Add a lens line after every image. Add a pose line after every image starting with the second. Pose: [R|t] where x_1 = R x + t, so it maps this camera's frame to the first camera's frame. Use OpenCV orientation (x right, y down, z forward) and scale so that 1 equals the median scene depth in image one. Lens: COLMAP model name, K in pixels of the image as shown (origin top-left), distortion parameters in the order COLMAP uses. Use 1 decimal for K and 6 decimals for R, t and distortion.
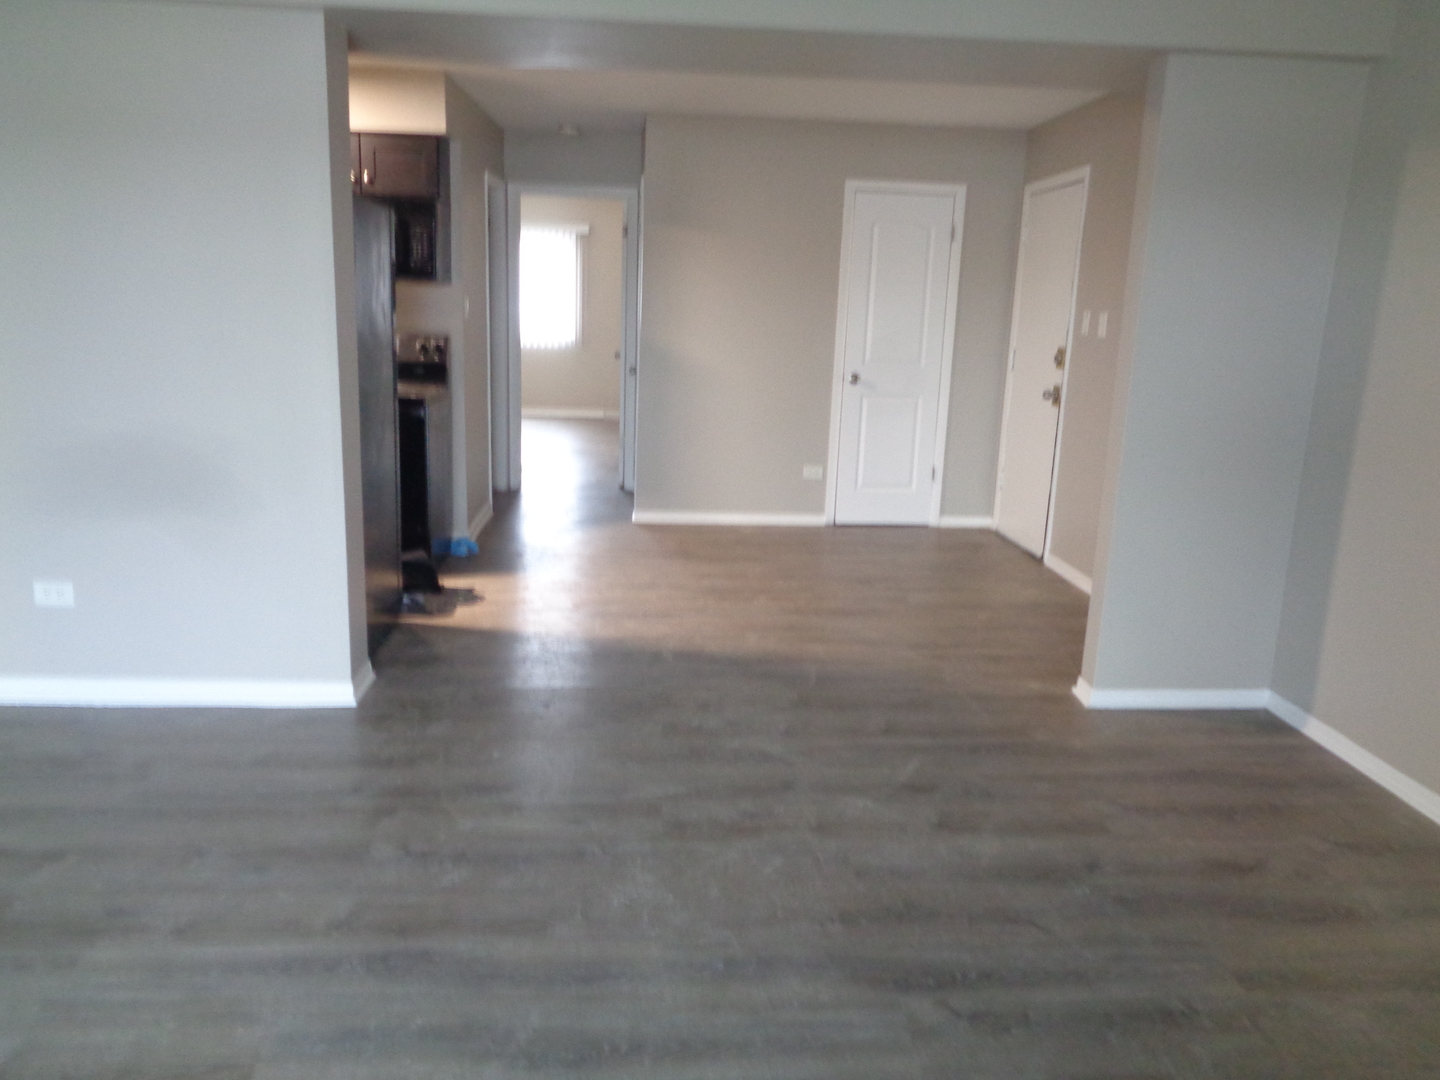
lens RADIAL K [[1083.4, 0, 720.0], [0, 1083.4, 540.0], [0, 0, 1]] dist [-0.015714, 0.039428]
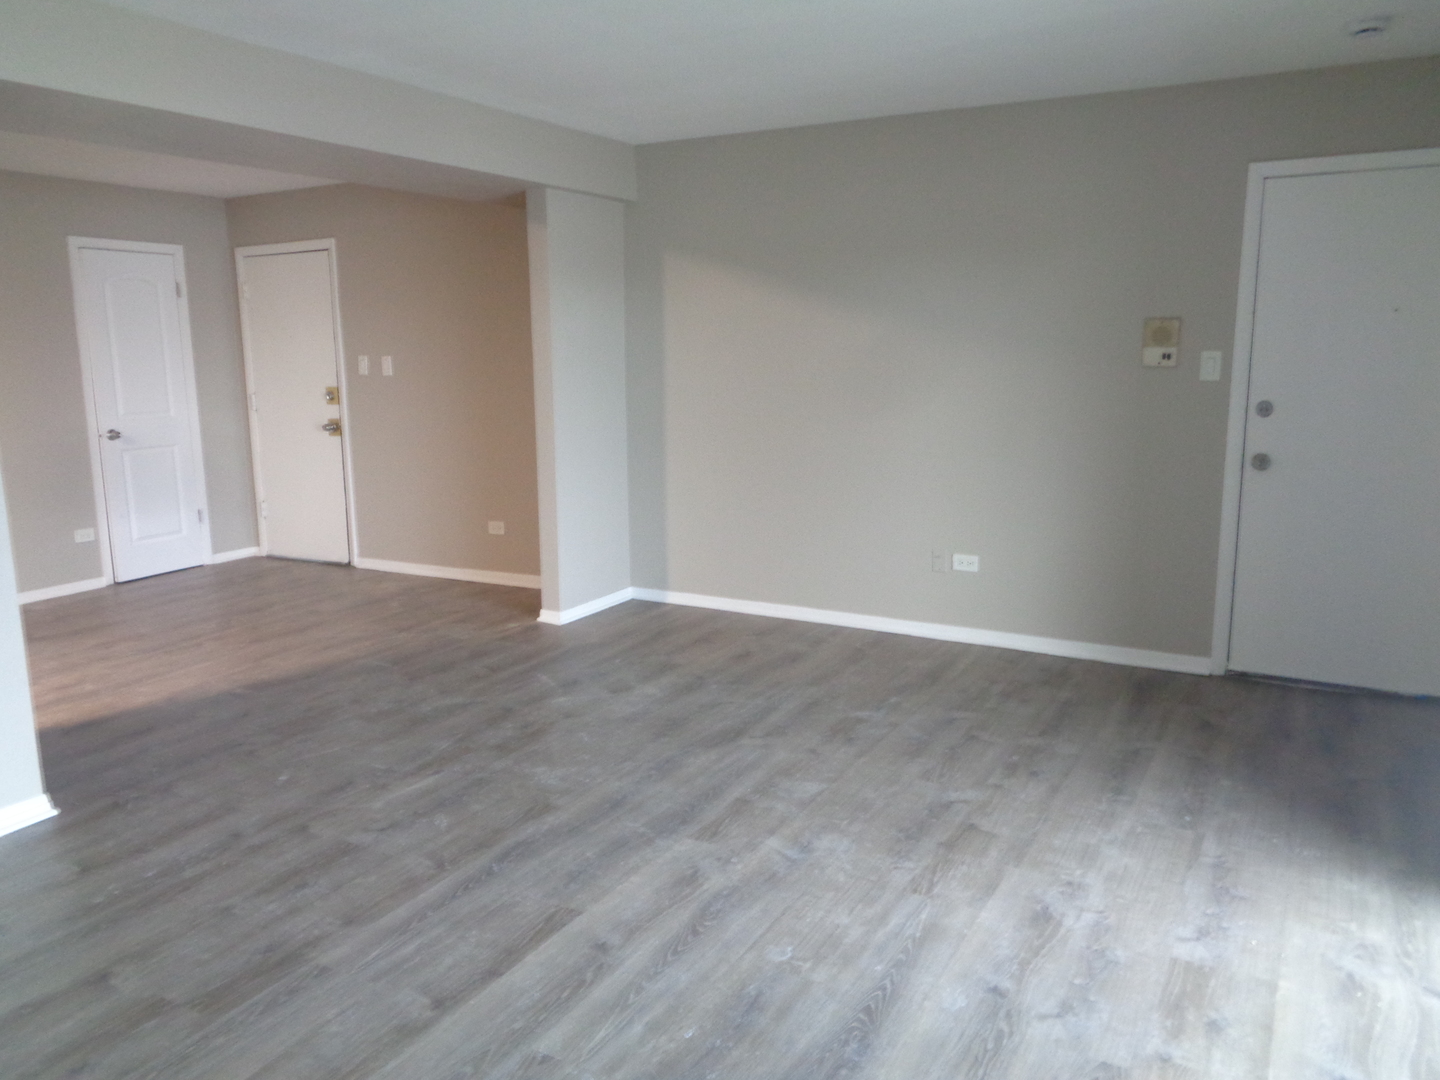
lens RADIAL K [[1083.4, 0, 720.0], [0, 1083.4, 540.0], [0, 0, 1]] dist [-0.015714, 0.039428]
pose [[0.552504, -0.189814, 0.811609, -0.751095], [0.214415, 0.973322, 0.081670, -0.030962], [-0.805459, 0.128898, 0.578464, -0.027696]]
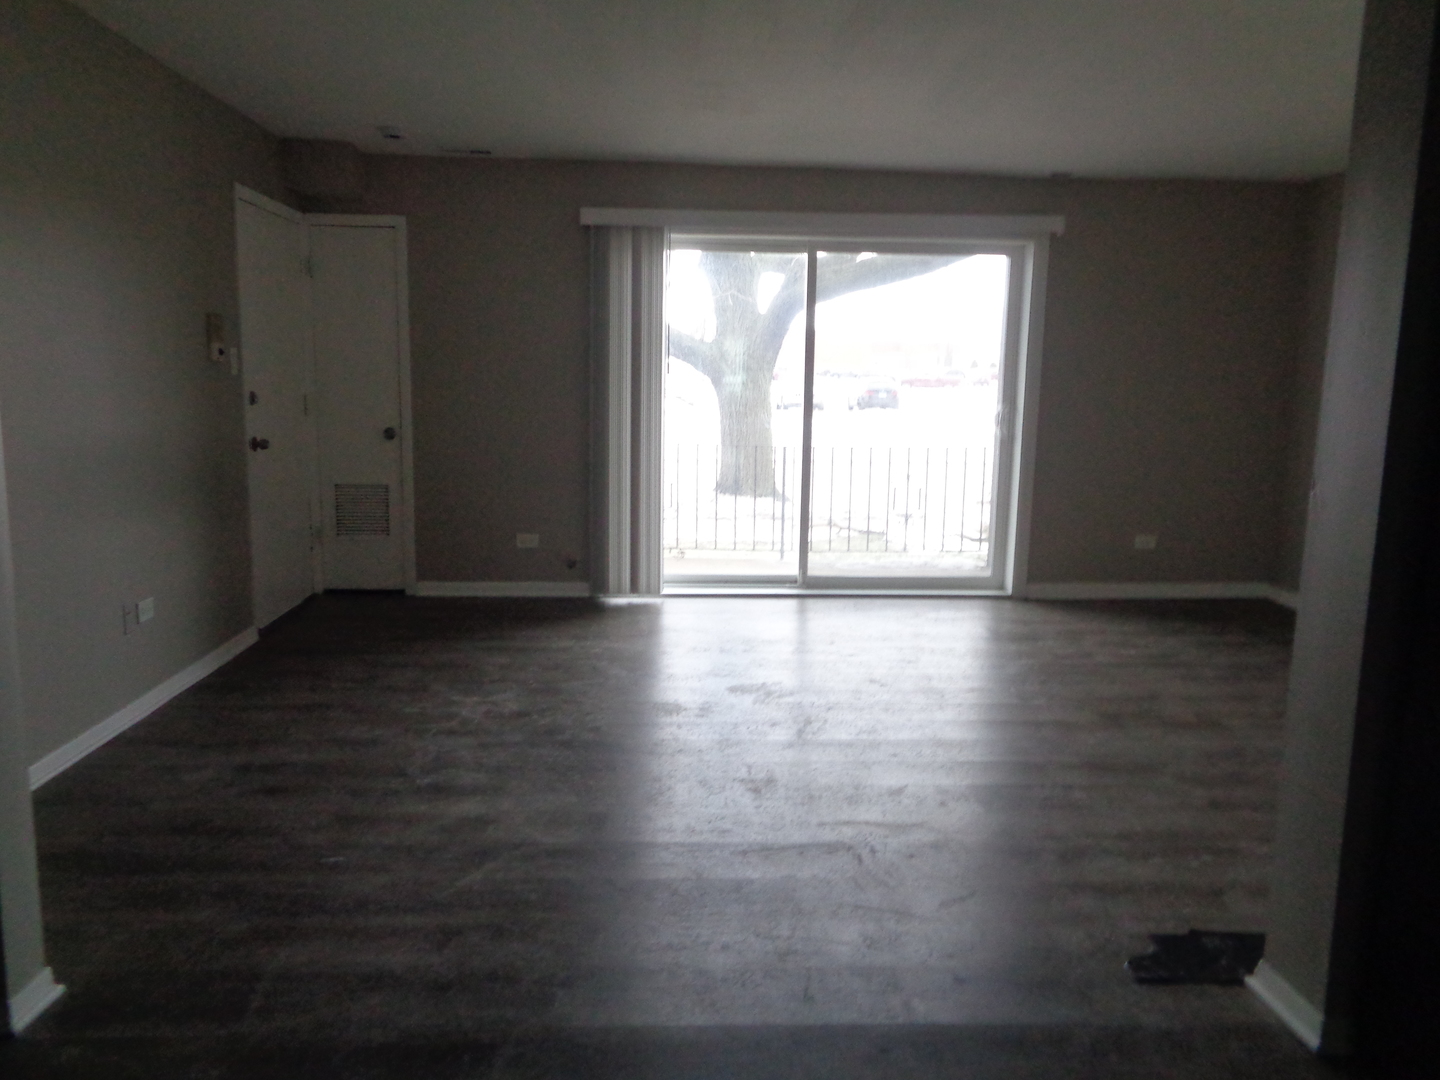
lens RADIAL K [[1083.4, 0, 720.0], [0, 1083.4, 540.0], [0, 0, 1]] dist [-0.015714, 0.039428]
pose [[-0.998397, -0.056182, -0.006799, -0.000584], [-0.054763, 0.928824, 0.366452, -0.327521], [-0.014274, 0.366237, -0.930412, 1.551323]]
